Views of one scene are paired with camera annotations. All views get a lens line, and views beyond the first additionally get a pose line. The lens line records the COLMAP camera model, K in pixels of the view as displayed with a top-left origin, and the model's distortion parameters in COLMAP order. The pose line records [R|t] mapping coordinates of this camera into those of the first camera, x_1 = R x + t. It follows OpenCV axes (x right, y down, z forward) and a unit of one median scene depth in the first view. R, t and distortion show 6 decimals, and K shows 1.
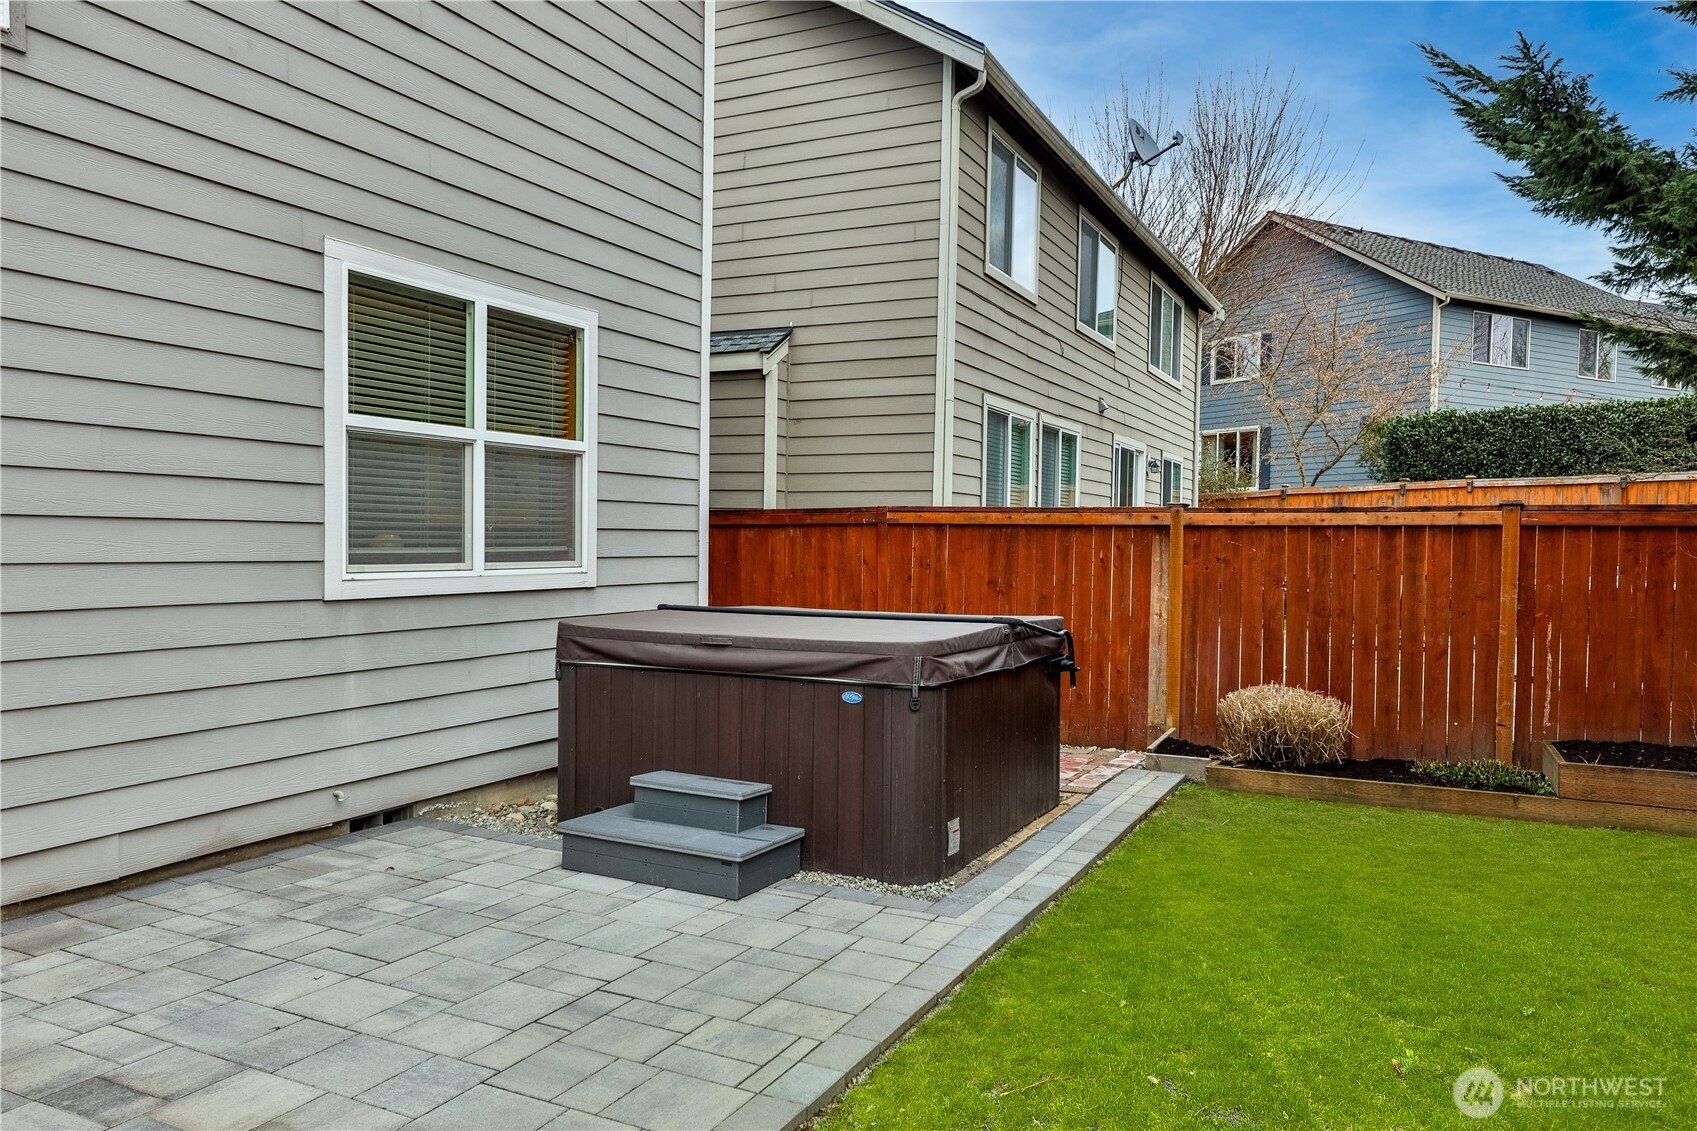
lens RADIAL K [[1229.6, 0, 859.9], [0, 1229.6, 578.0], [0, 0, 1]] dist [0.008297, 0.008165]
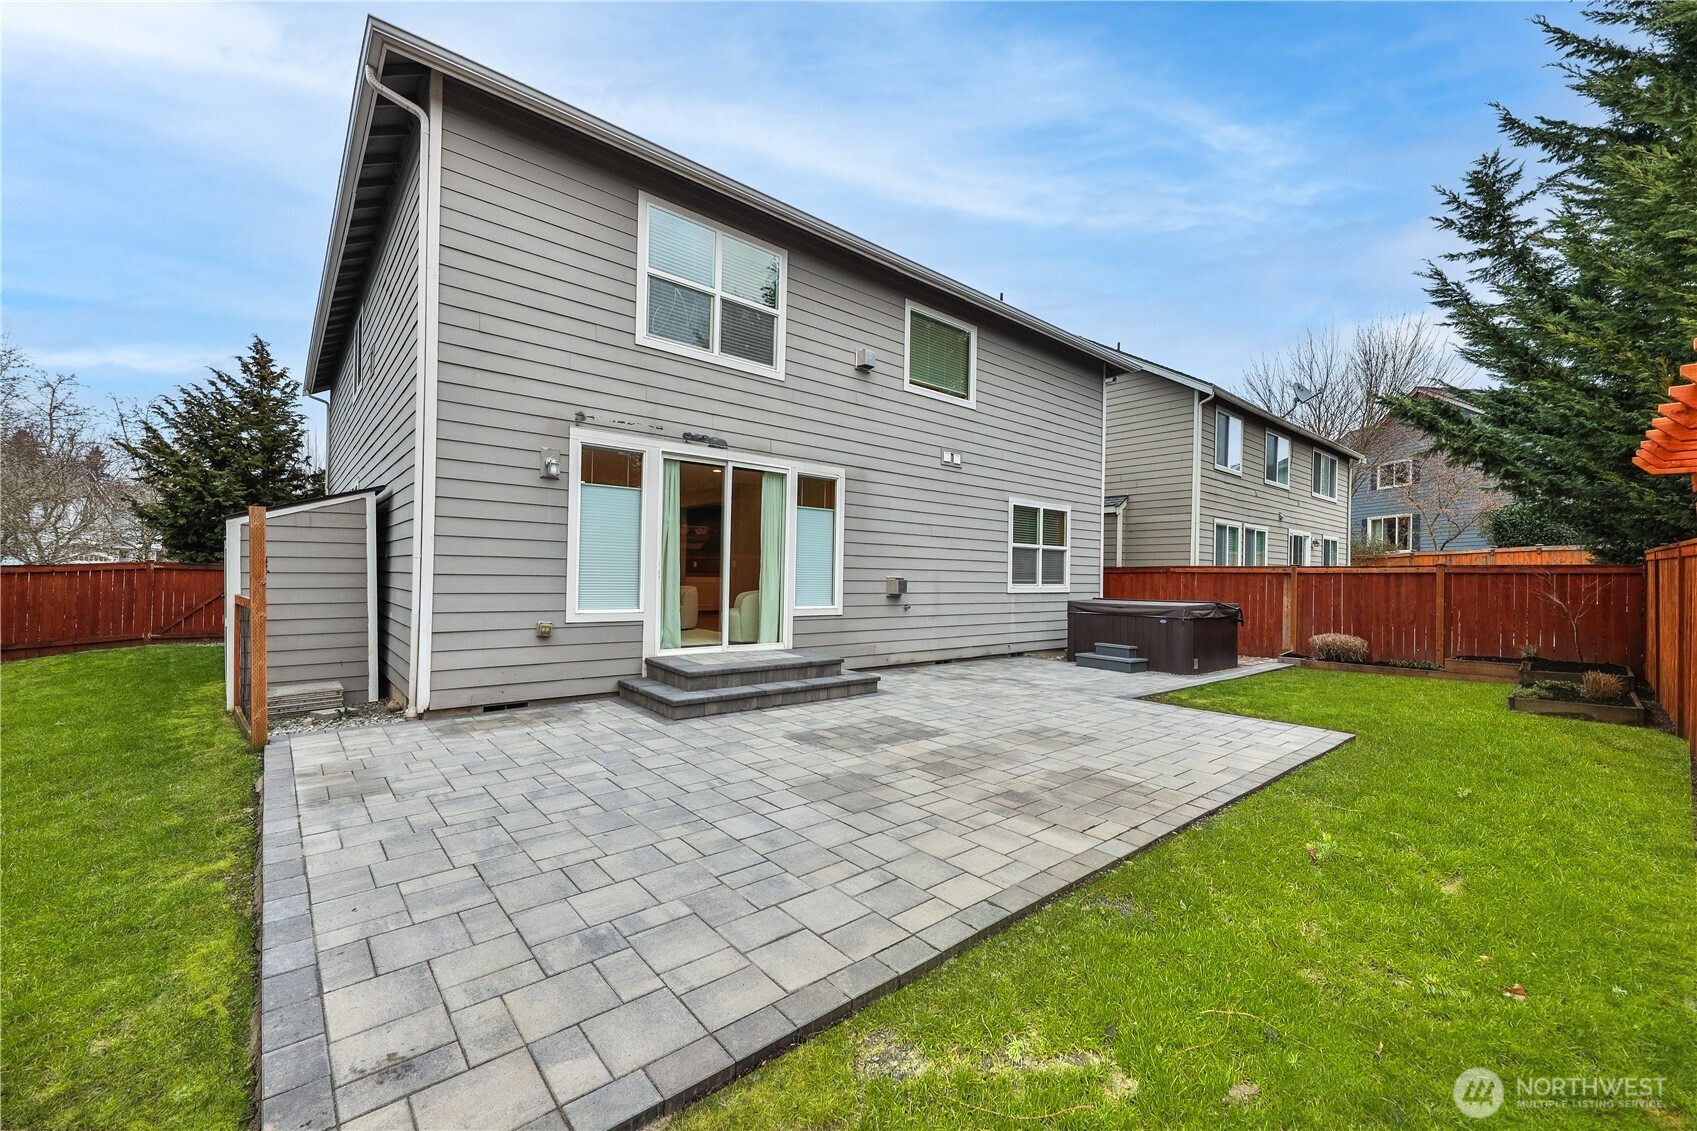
lens RADIAL K [[670.7, 0, 845.9], [0, 670.7, 573.3], [0, 0, 1]] dist [0.002272, 0.000016]
pose [[0.913751, -0.000132, -0.406274, -0.040130], [-0.017209, 0.999090, -0.039028, 0.035670], [0.405909, 0.042654, 0.912917, -0.811781]]
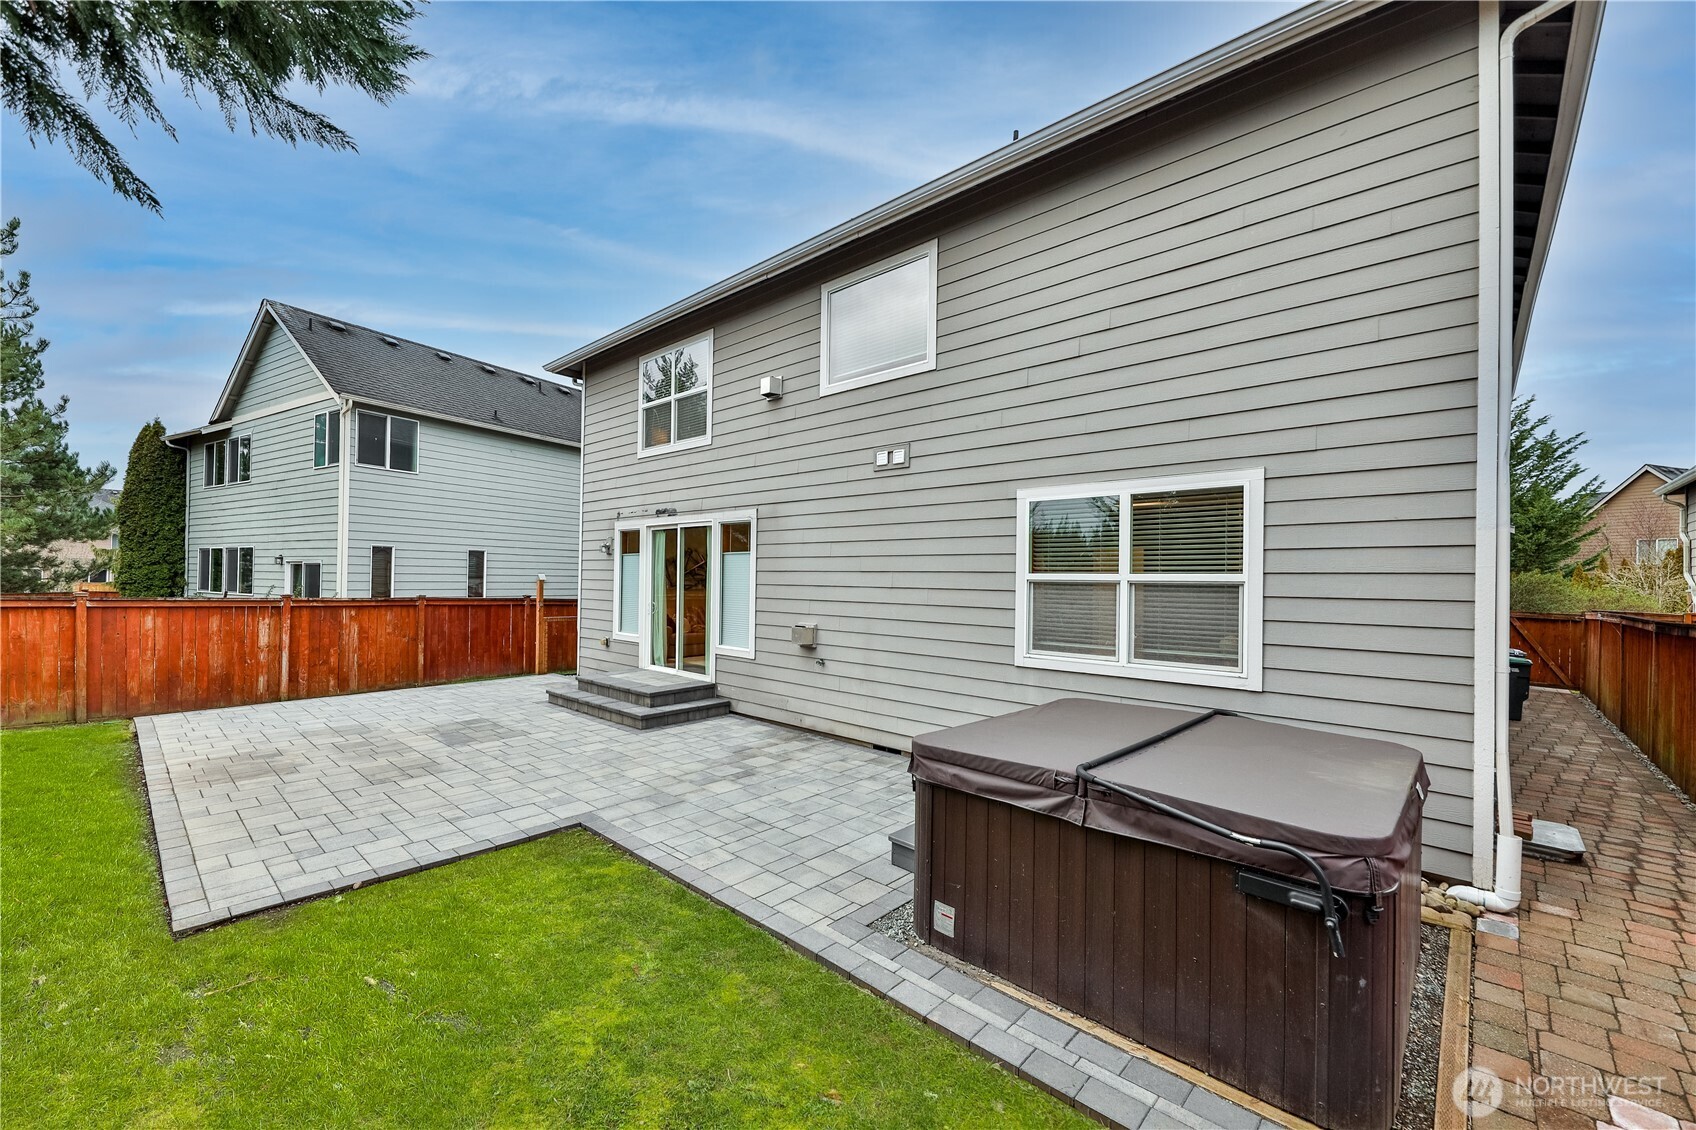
lens RADIAL K [[670.3, 0, 862.2], [0, 670.3, 567.4], [0, 0, 1]] dist [0.002272, 0.000016]
pose [[-0.283995, -0.032423, -0.958277, 0.540598], [-0.048178, 0.998648, -0.019510, -0.083914], [0.957615, 0.040627, -0.285173, 0.808930]]
